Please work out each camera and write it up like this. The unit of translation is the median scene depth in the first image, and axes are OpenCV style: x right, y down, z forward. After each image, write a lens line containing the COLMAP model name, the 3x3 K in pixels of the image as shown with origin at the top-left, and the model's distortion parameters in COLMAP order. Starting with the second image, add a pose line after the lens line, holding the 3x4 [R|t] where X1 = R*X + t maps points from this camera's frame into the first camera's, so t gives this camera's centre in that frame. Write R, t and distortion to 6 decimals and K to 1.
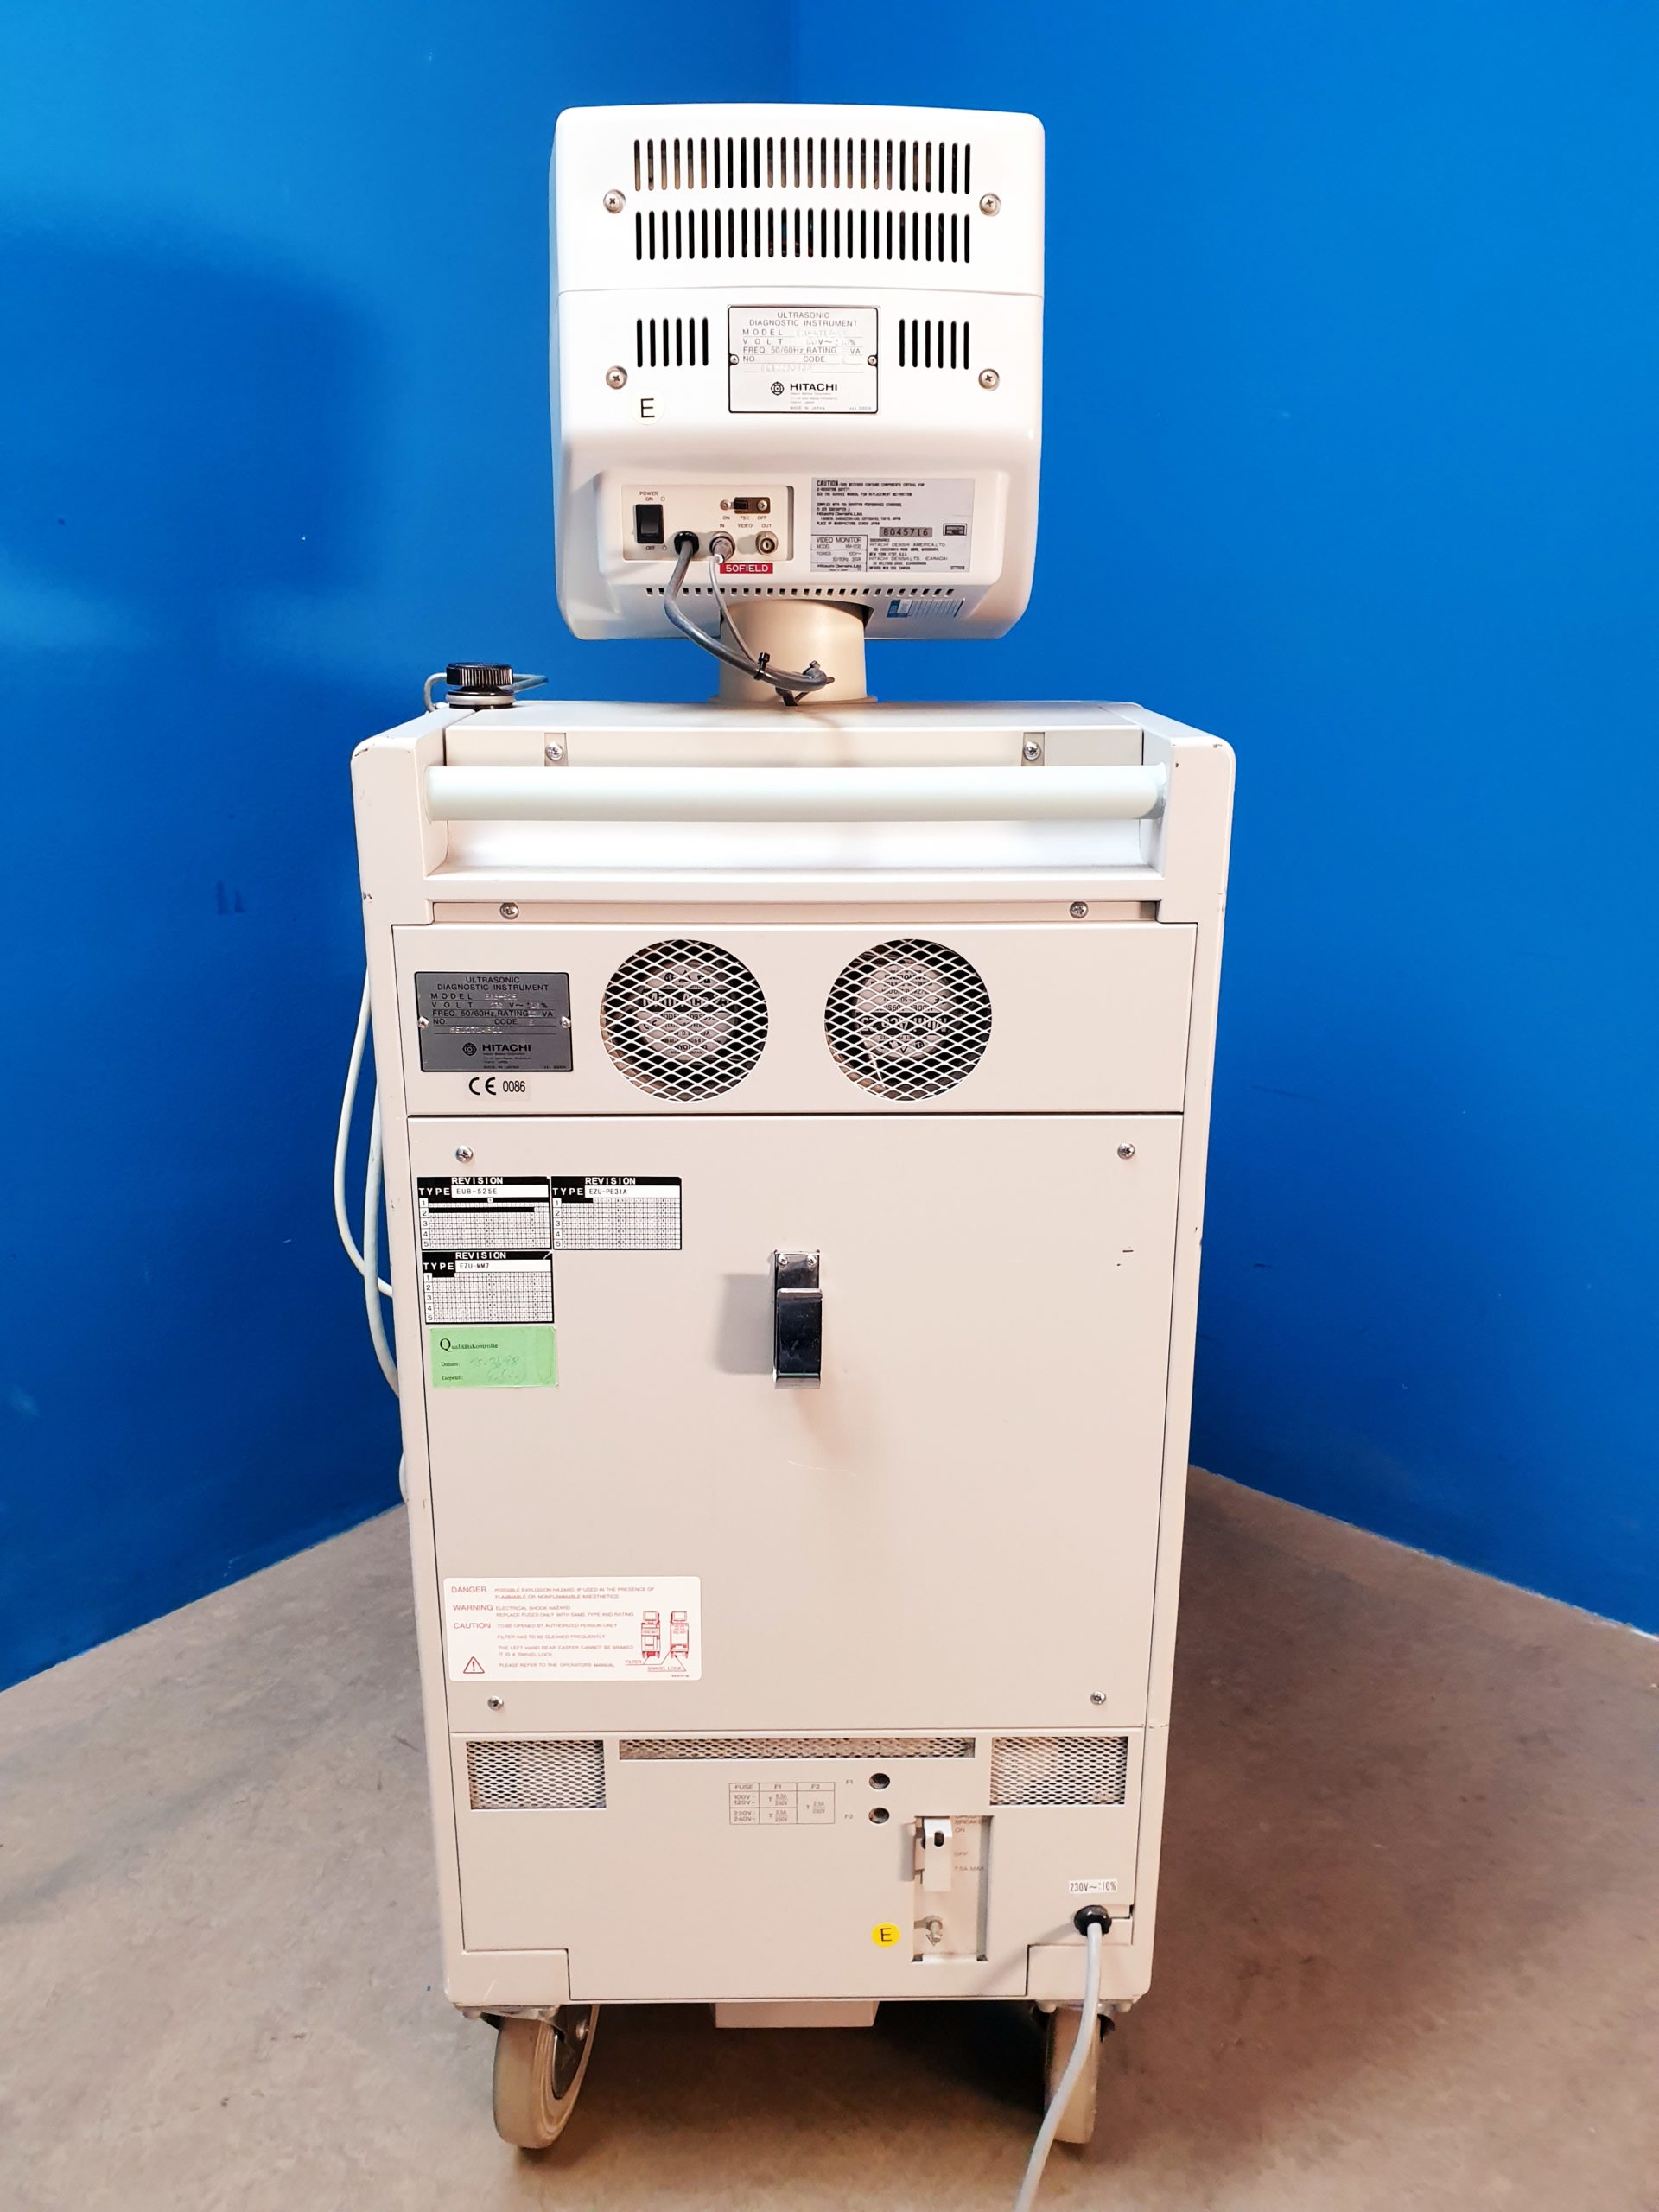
lens RADIAL K [[1833.2, 0, 827.0], [0, 1833.2, 1055.6], [0, 0, 1]] dist [0.027937, -0.009005]
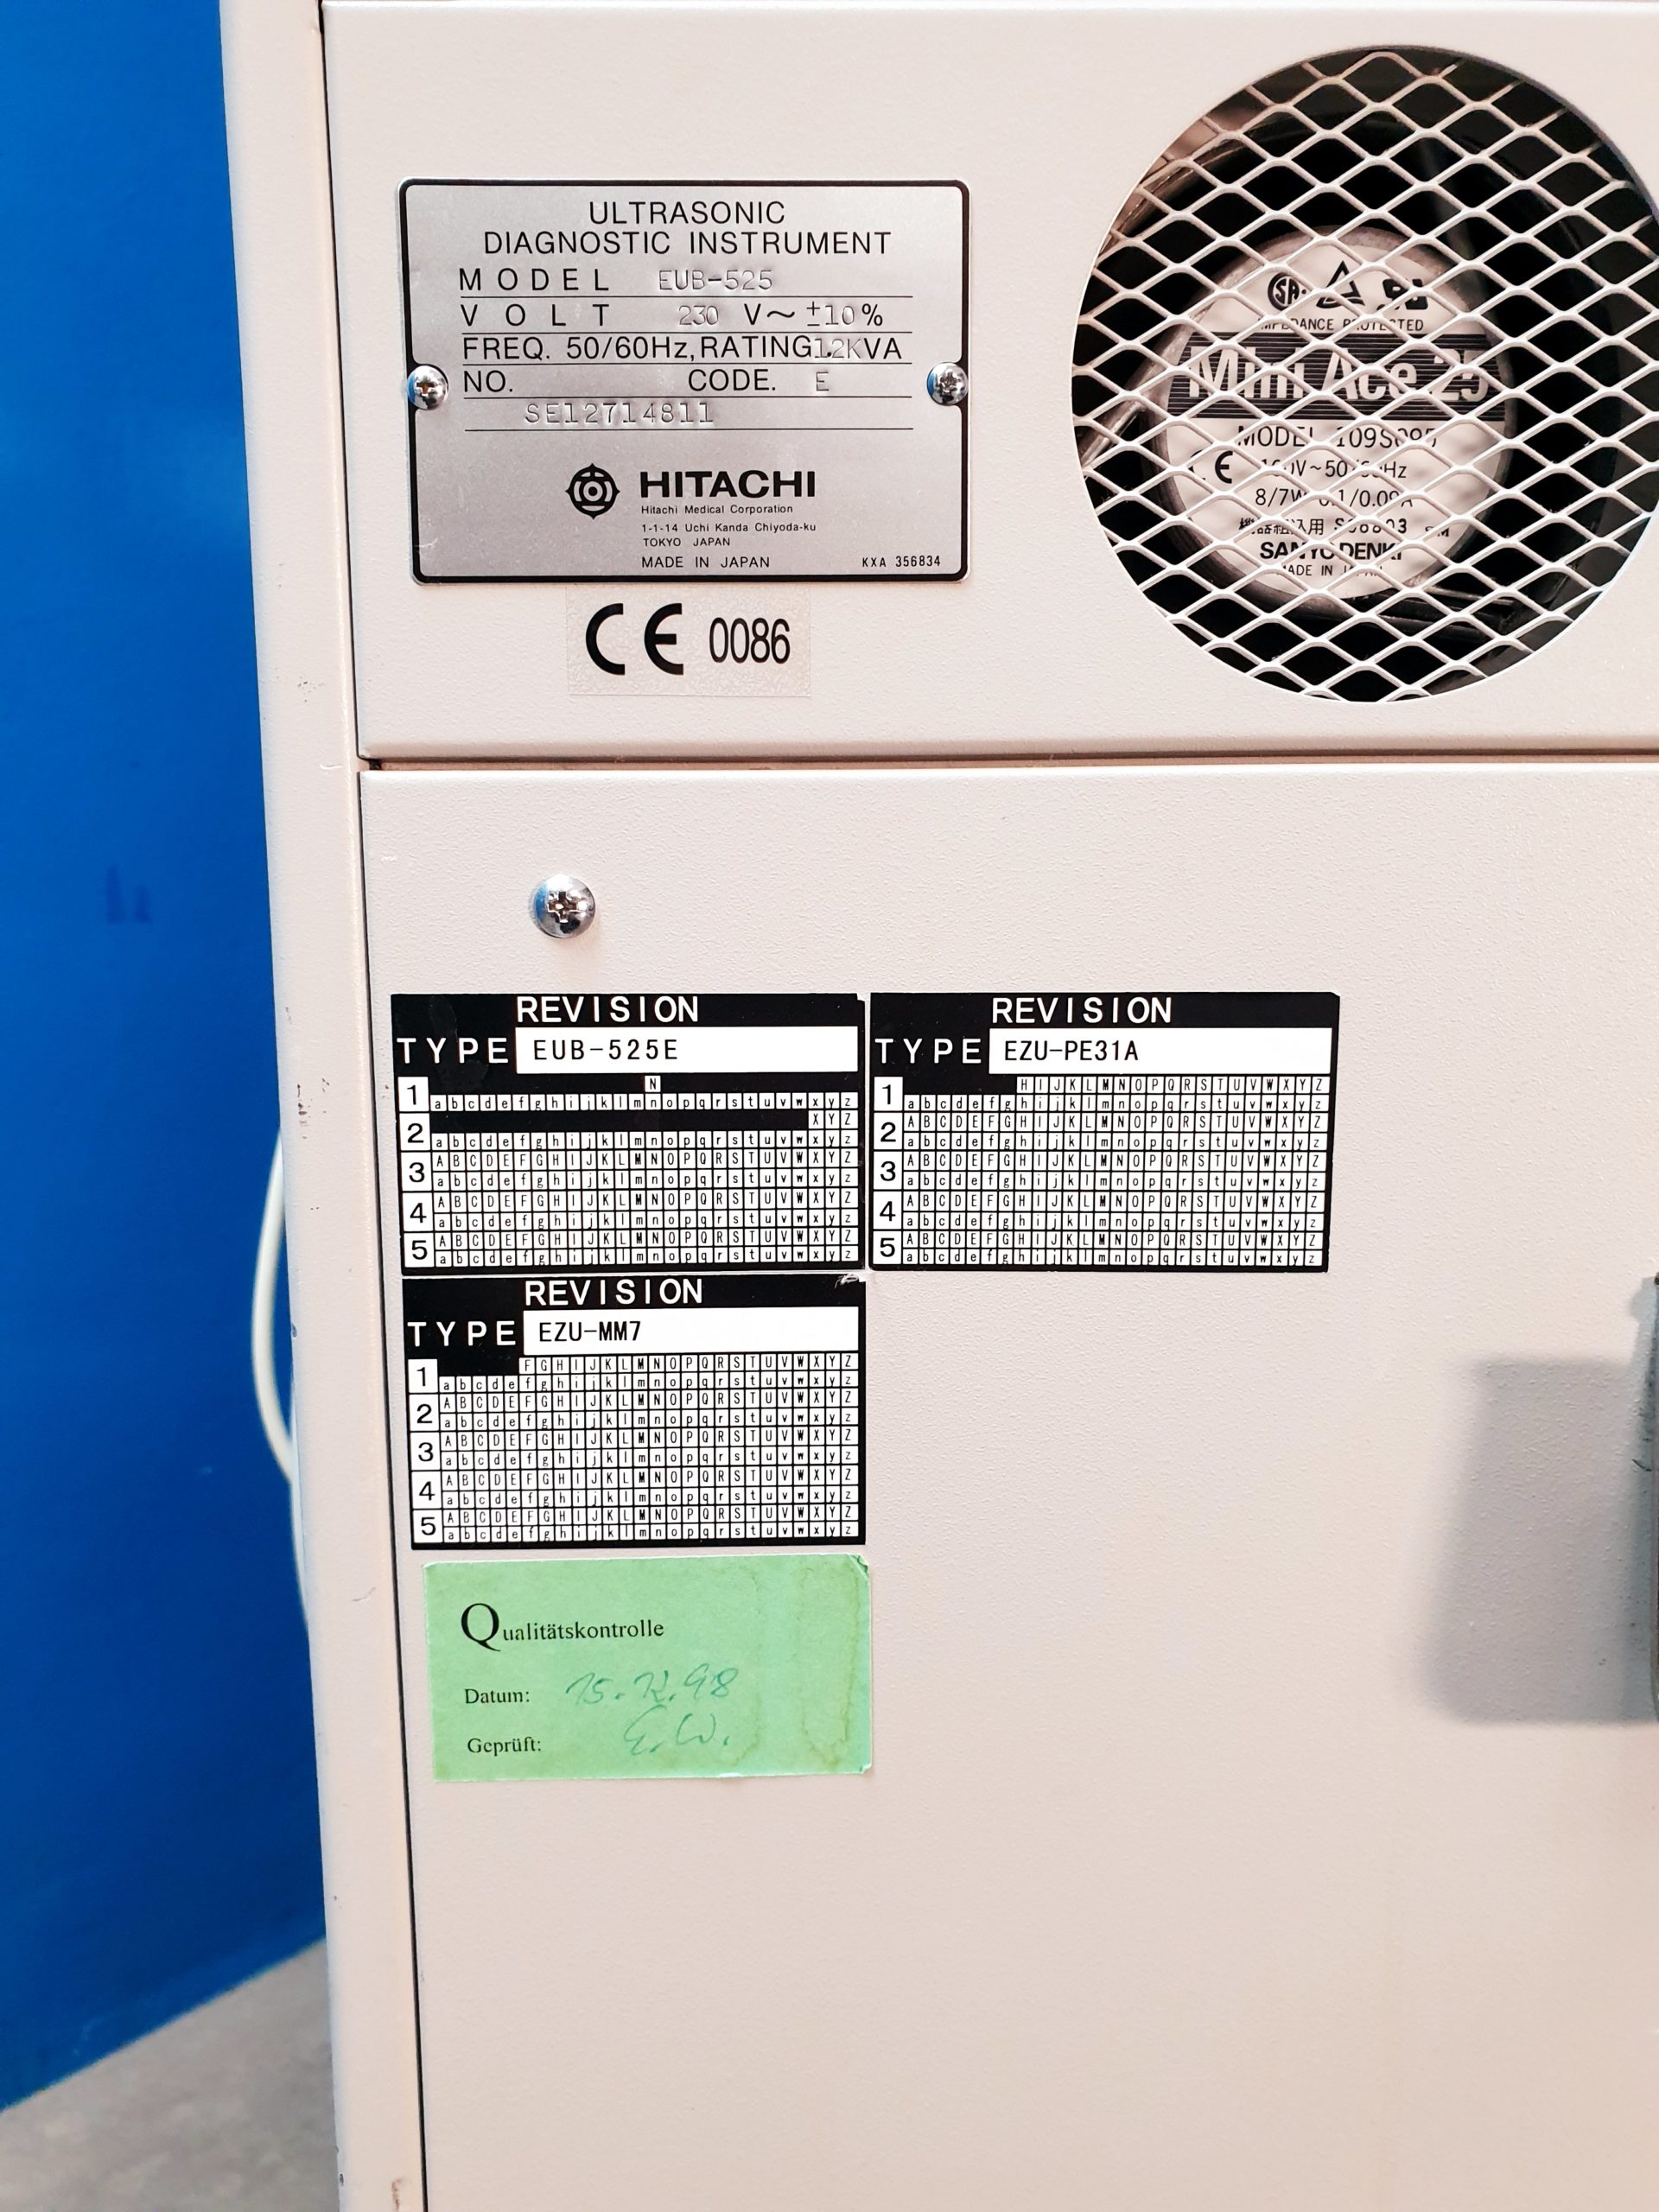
lens RADIAL K [[1833.2, 0, 827.0], [0, 1833.2, 1055.6], [0, 0, 1]] dist [0.027937, -0.009005]
pose [[0.999909, -0.011006, -0.007788, -0.154700], [0.009688, 0.988223, -0.152712, 0.117343], [0.009377, 0.152623, 0.988240, 0.723940]]
